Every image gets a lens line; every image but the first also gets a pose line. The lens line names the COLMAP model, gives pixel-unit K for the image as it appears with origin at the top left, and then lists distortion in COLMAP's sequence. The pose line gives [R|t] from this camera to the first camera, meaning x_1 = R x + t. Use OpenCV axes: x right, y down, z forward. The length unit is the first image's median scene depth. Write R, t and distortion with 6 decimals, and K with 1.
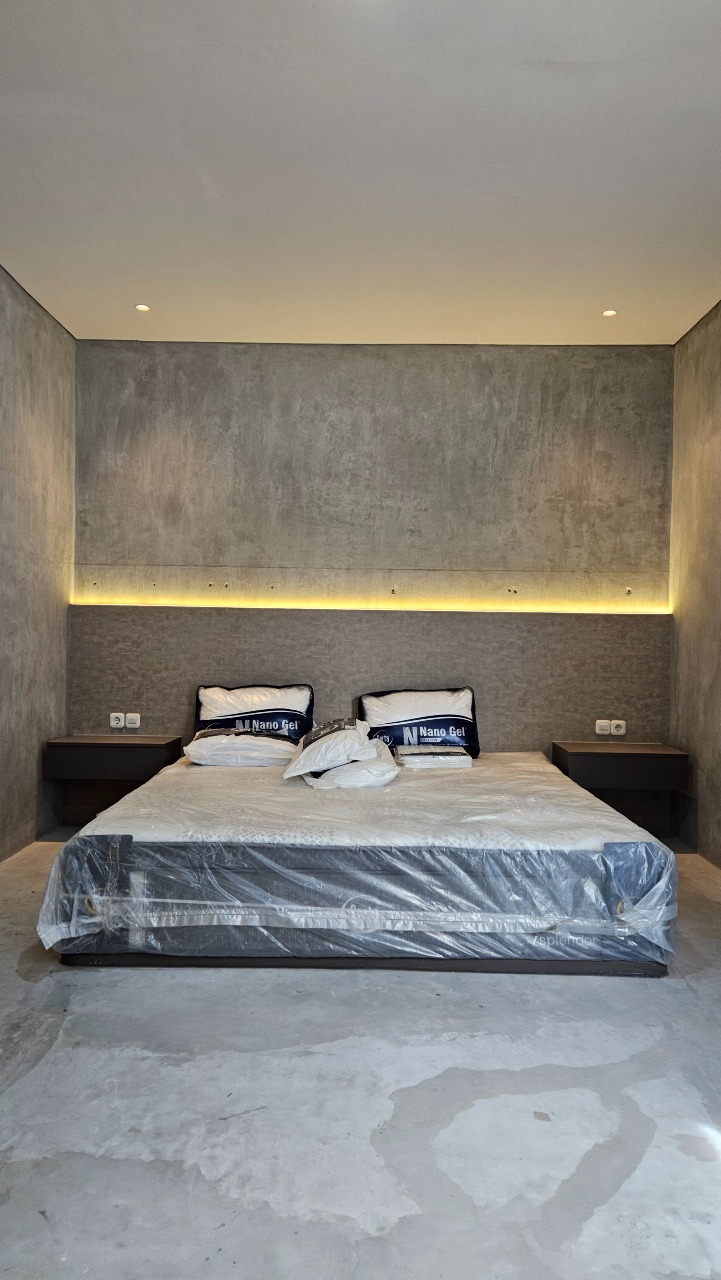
lens RADIAL K [[843.5, 0, 360.5], [0, 843.5, 640.0], [0, 0, 1]] dist [0.089247, -0.067187]
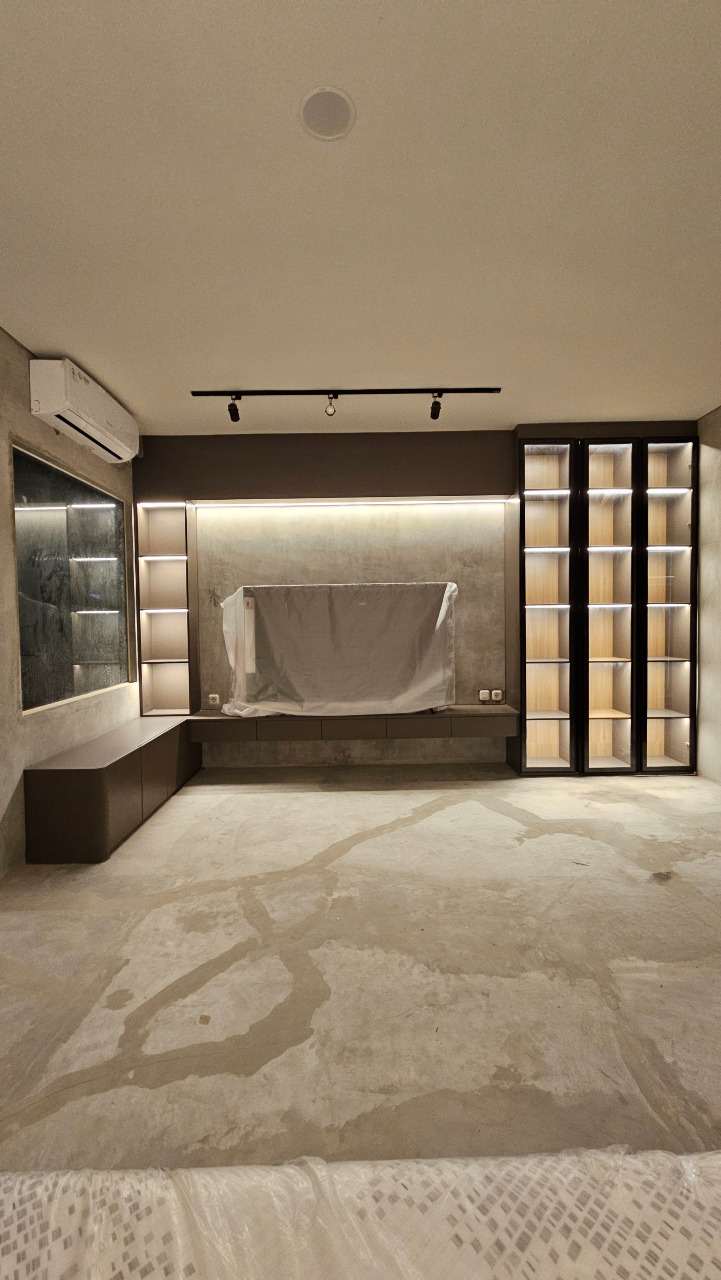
lens RADIAL K [[524.2, 0, 359.5], [0, 524.2, 633.7], [0, 0, 1]] dist [-0.001353, -0.000490]
pose [[-0.999838, -0.000664, -0.017982, -0.021173], [-0.001244, 0.999479, 0.032257, -0.088455], [0.017951, 0.032274, -0.999318, 1.745548]]
